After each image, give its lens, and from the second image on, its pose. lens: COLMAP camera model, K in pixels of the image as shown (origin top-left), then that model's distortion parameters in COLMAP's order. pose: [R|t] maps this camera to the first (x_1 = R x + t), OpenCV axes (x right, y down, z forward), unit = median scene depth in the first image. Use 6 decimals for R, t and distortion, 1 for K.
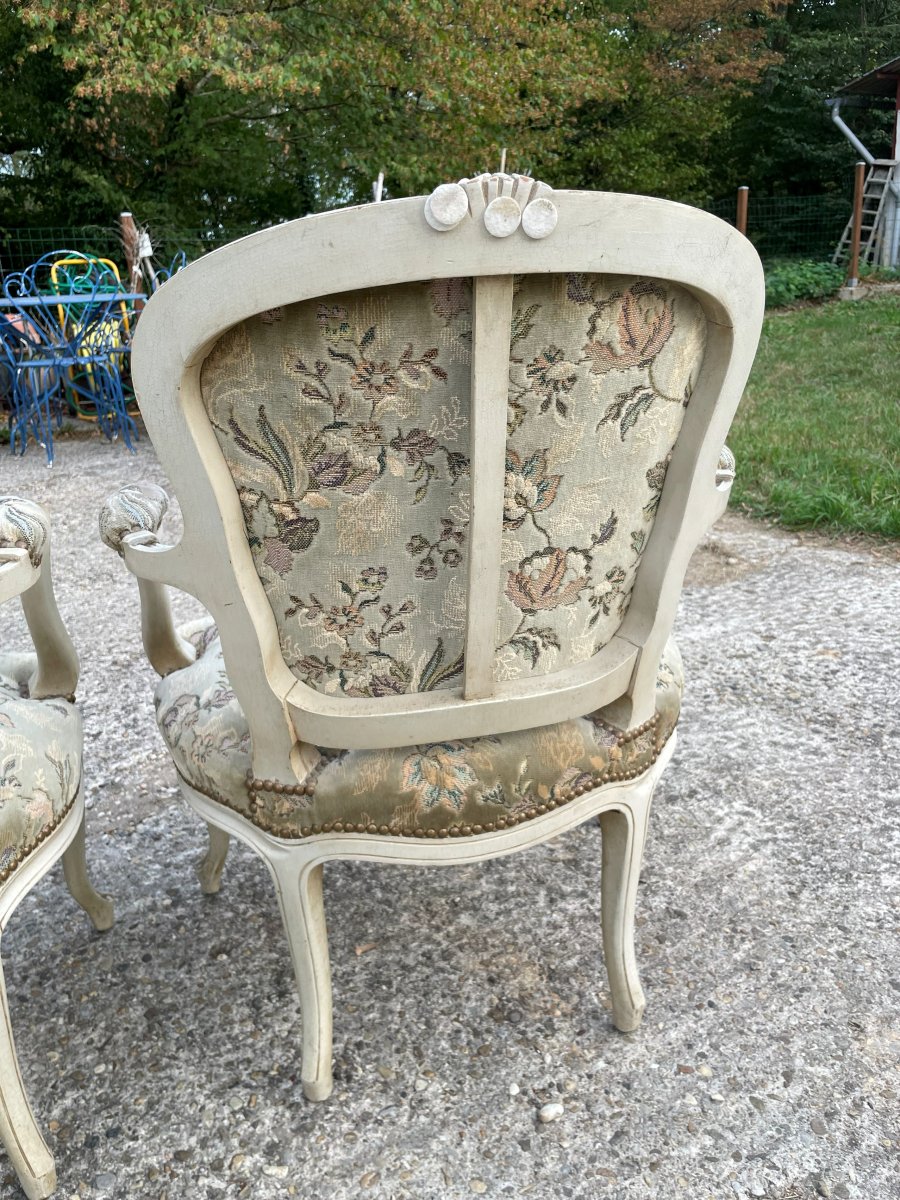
lens RADIAL K [[913.0, 0, 445.7], [0, 913.0, 595.4], [0, 0, 1]] dist [0.086720, -0.118478]
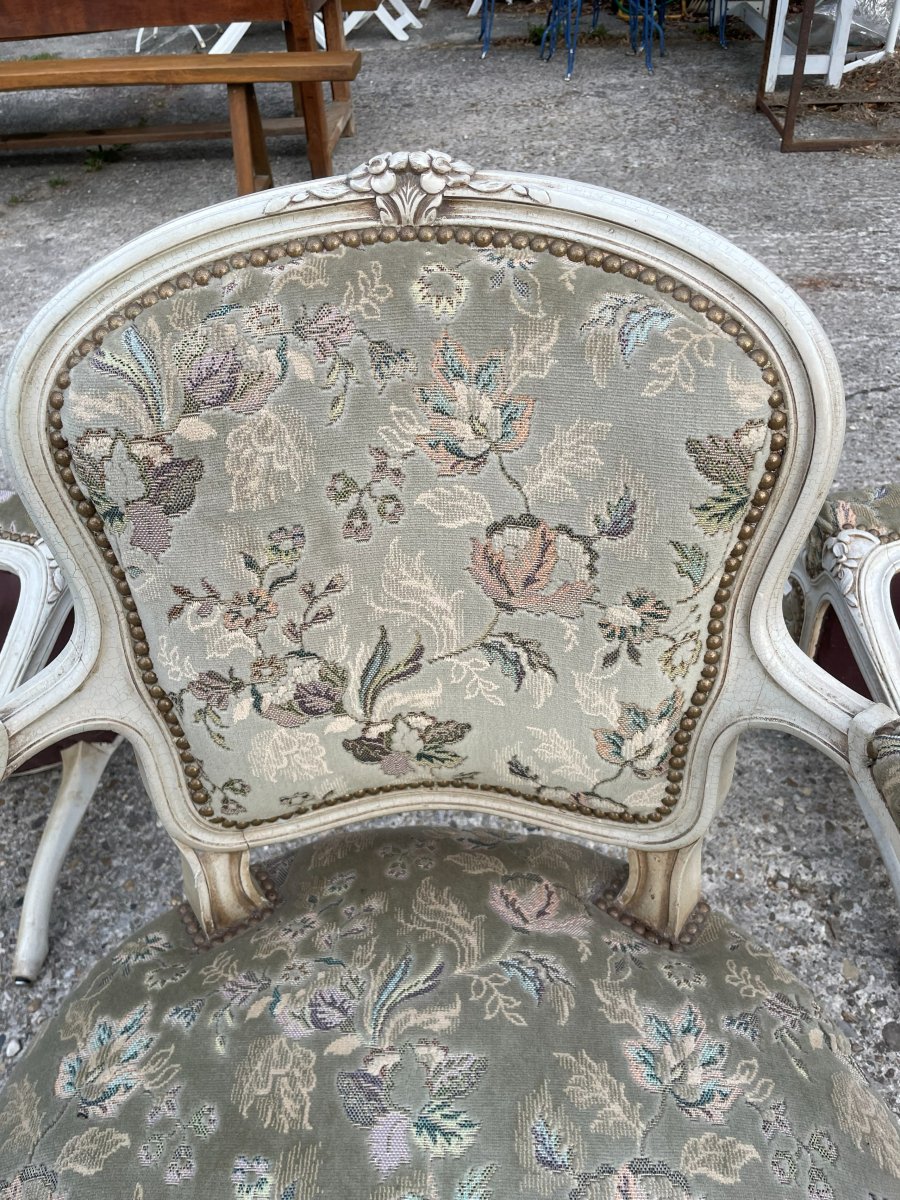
lens RADIAL K [[918.0, 0, 450.0], [0, 918.0, 600.0], [0, 0, 1]] dist [0.079139, -0.115969]
pose [[0.846785, 0.352714, -0.398181, 0.100618], [-0.174535, 0.891340, 0.418390, -0.057894], [0.502487, -0.284790, 0.816334, -0.070515]]
